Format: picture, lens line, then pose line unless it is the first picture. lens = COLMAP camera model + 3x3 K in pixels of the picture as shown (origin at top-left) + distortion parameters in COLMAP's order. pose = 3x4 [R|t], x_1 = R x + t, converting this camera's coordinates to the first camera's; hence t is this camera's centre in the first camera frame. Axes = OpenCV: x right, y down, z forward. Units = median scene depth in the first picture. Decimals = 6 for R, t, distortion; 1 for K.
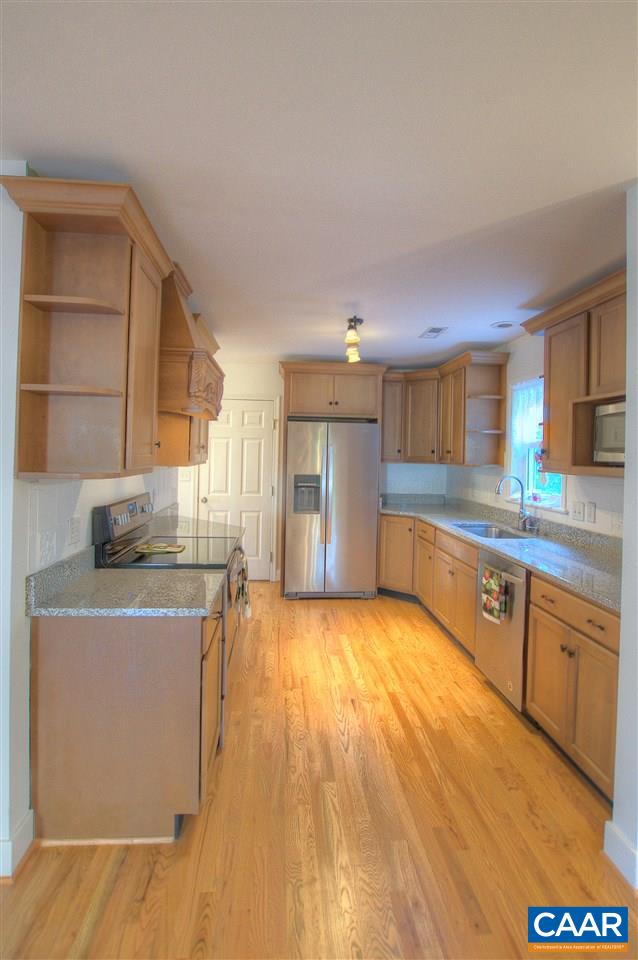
lens RADIAL K [[485.3, 0, 323.1], [0, 485.3, 452.4], [0, 0, 1]] dist [-0.012835, -0.000762]
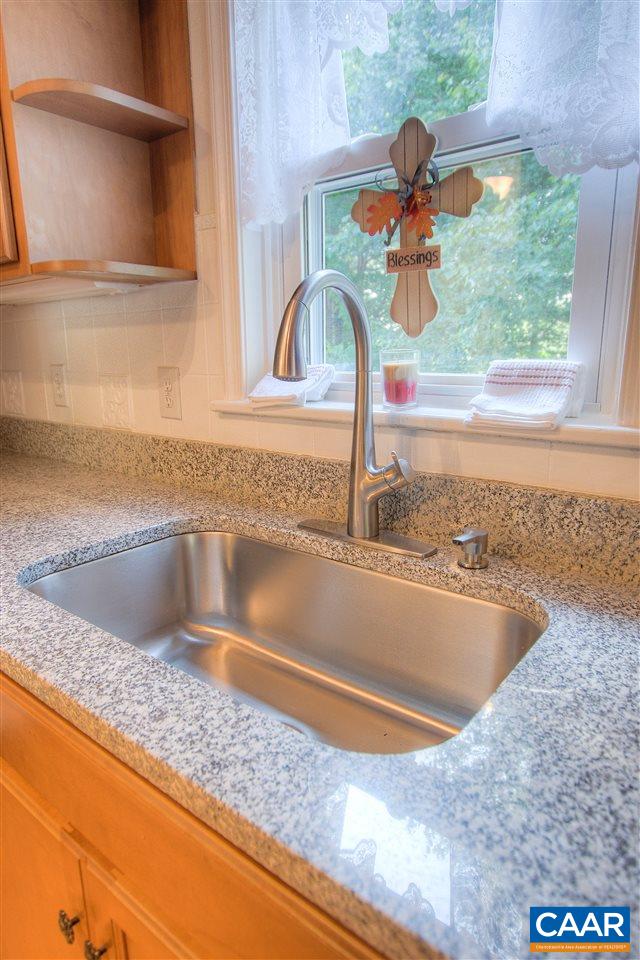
lens RADIAL K [[570.5, 0, 340.1], [0, 570.5, 475.1], [0, 0, 1]] dist [-0.016812, 0.001278]
pose [[0.674111, -0.178352, 0.716774, 0.214780], [0.017287, 0.973954, 0.226086, 0.071180], [-0.738428, -0.140016, 0.659636, 0.816378]]
